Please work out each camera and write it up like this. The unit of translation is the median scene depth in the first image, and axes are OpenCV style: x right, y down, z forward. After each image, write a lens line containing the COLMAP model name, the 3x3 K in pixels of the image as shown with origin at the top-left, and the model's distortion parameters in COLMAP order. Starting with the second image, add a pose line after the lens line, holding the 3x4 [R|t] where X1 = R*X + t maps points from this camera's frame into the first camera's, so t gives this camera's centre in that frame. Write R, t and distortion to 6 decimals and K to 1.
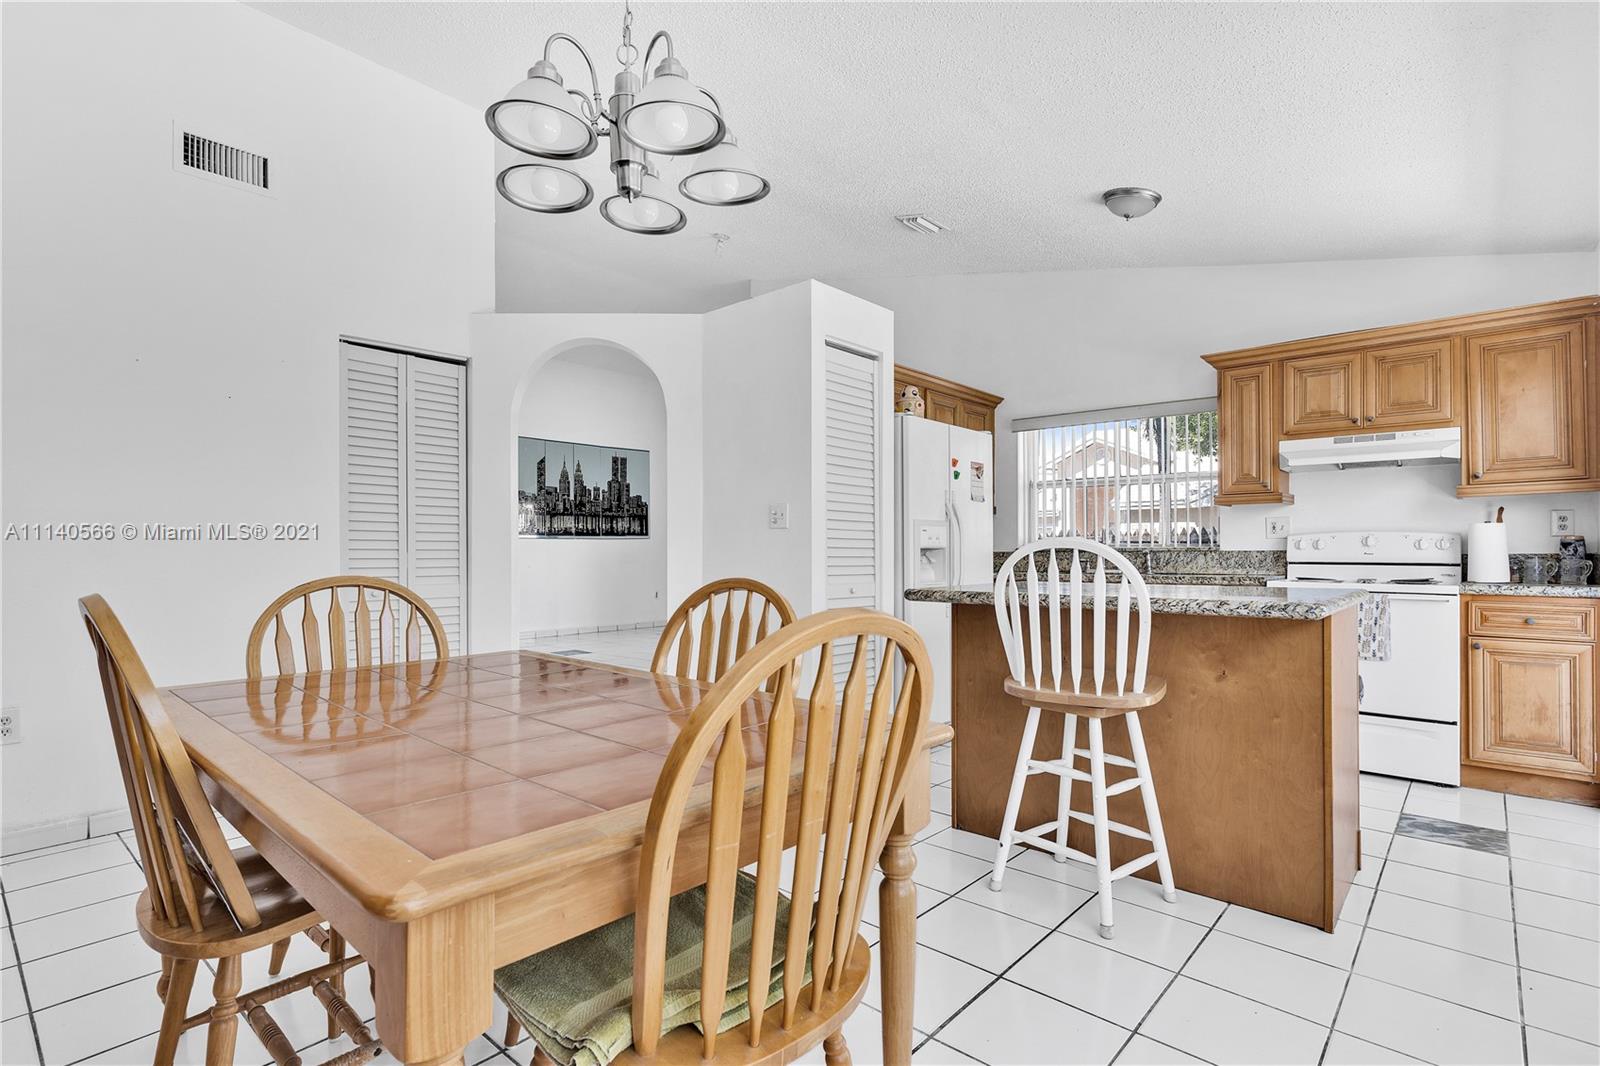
lens RADIAL K [[777.5, 0, 852.5], [0, 777.5, 554.3], [0, 0, 1]] dist [0.005823, 0.000373]
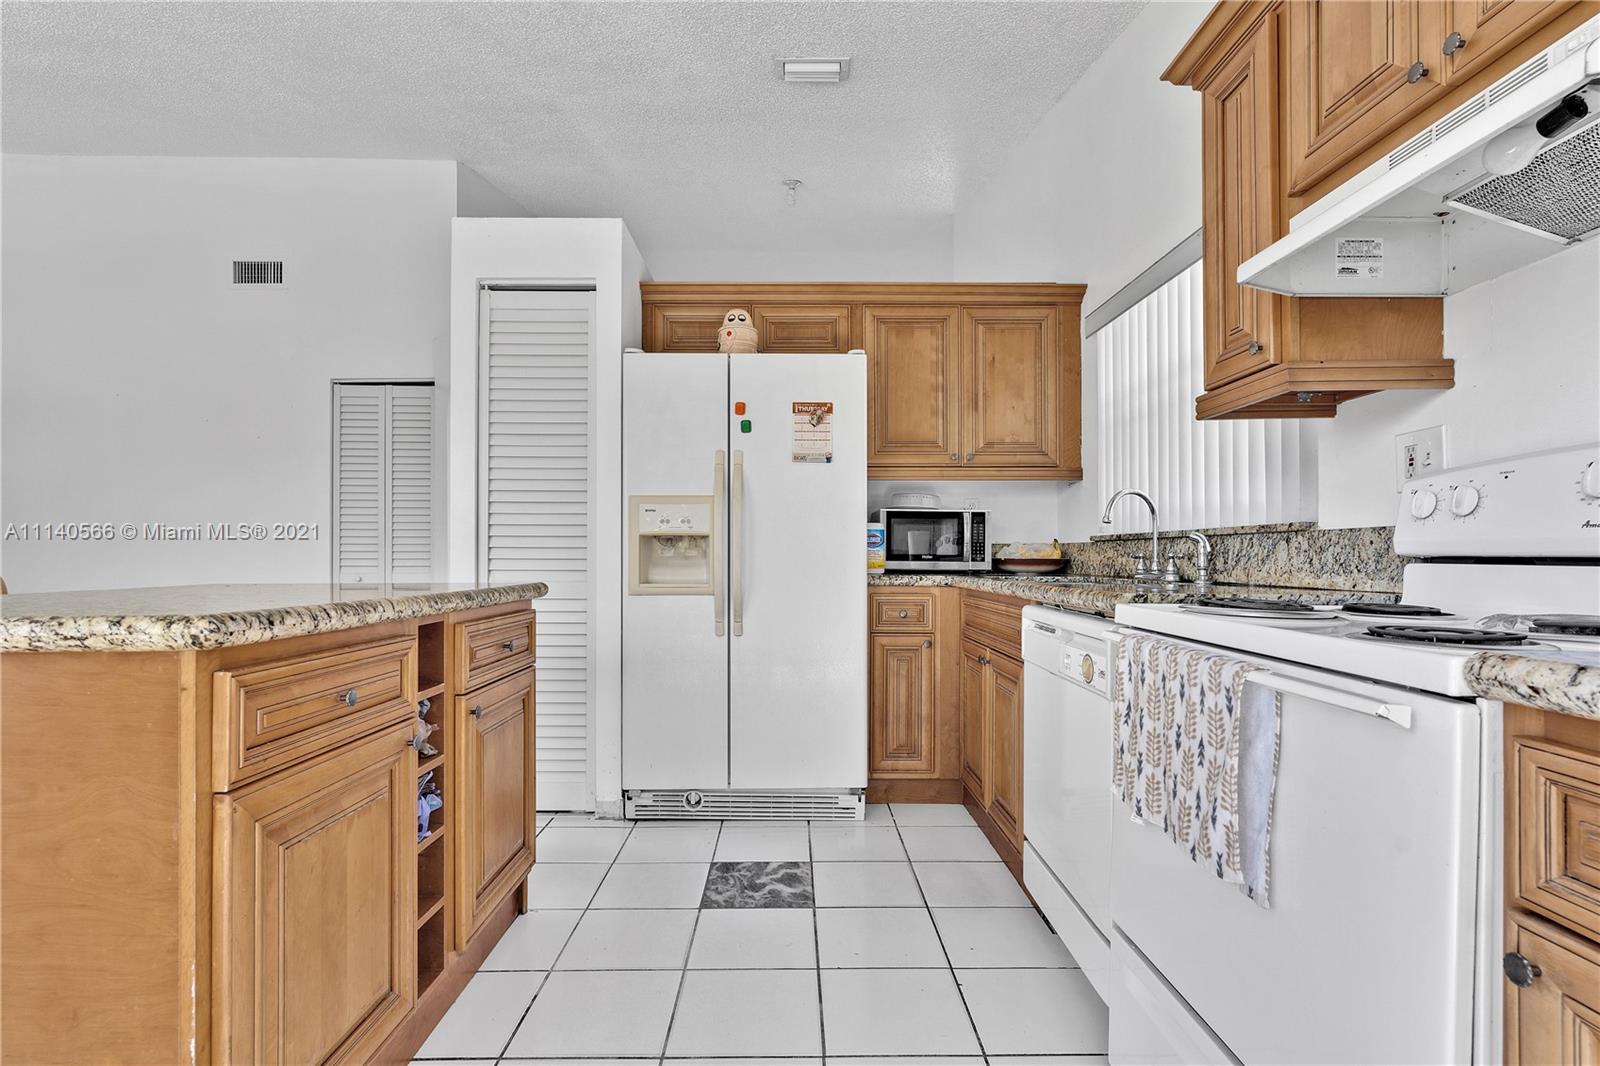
lens RADIAL K [[777.5, 0, 825.3], [0, 777.5, 562.8], [0, 0, 1]] dist [0.005823, 0.000373]
pose [[0.643571, 0.009833, -0.765323, 0.771457], [-0.004232, 0.999948, 0.009288, 0.011932], [0.765375, -0.002739, 0.643579, 0.679180]]
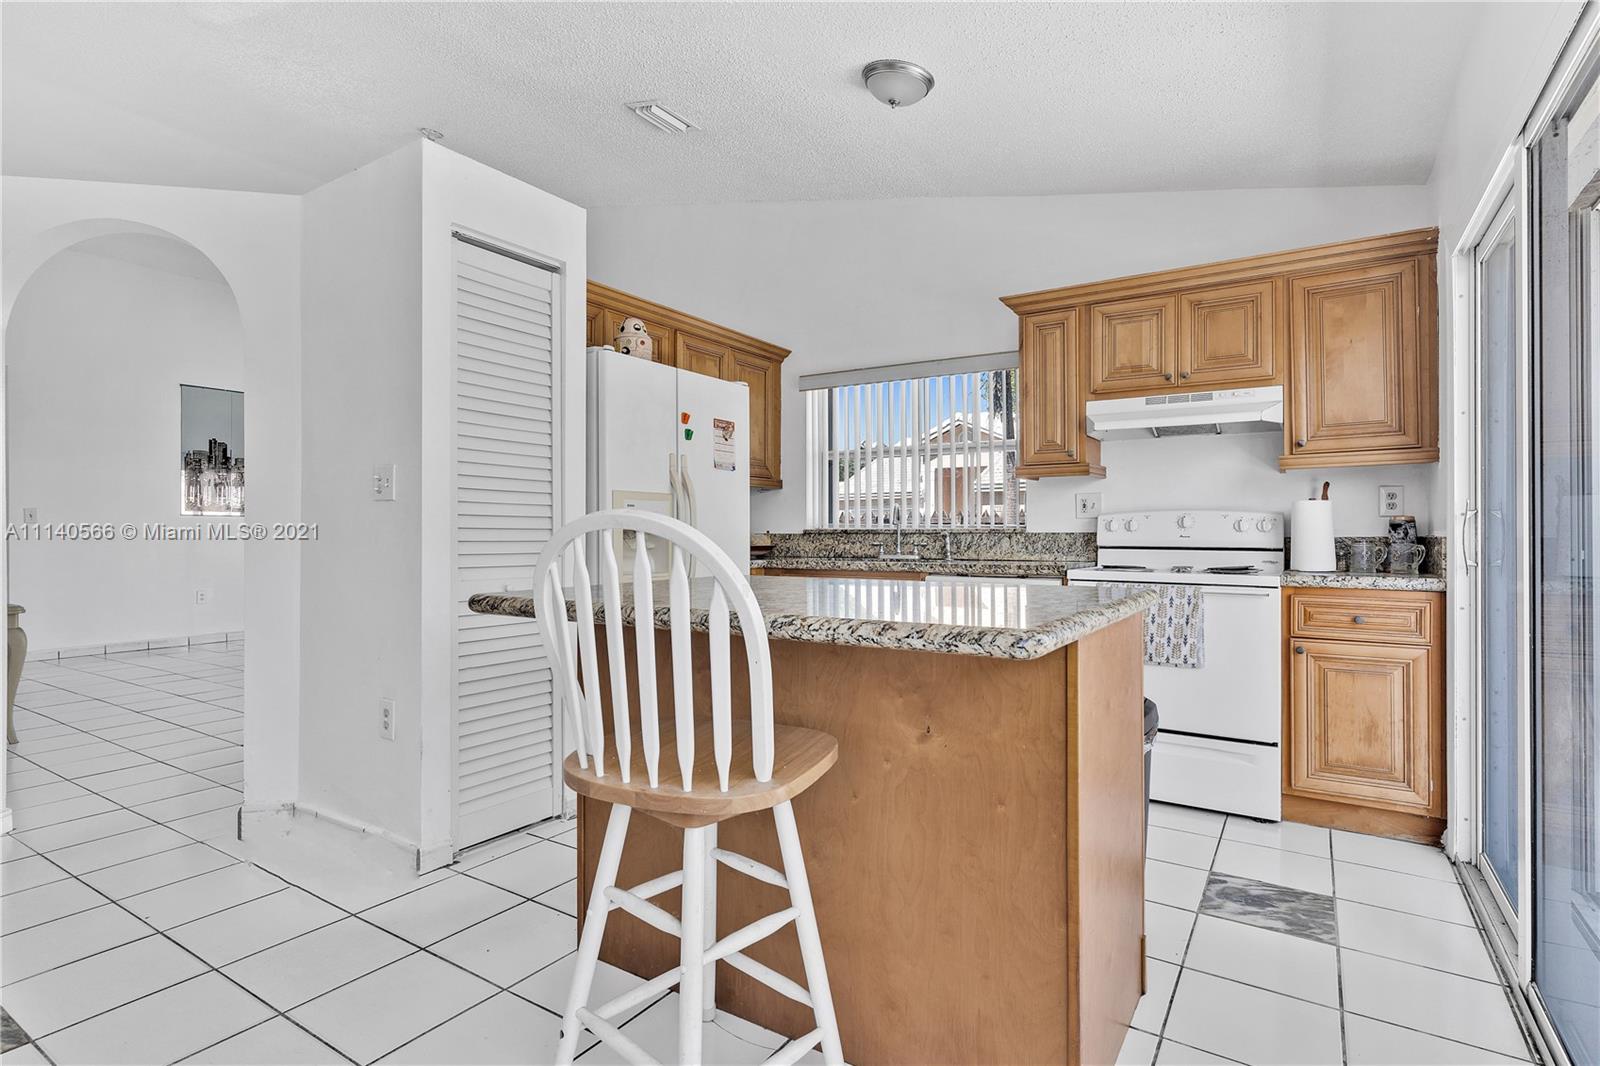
lens RADIAL K [[777.5, 0, 838.2], [0, 777.5, 536.2], [0, 0, 1]] dist [0.005823, 0.000373]
pose [[0.990776, 0.000670, 0.135511, 0.193876], [-0.000832, 0.999999, 0.001143, -0.002055], [-0.135510, -0.001245, 0.990775, 0.237253]]
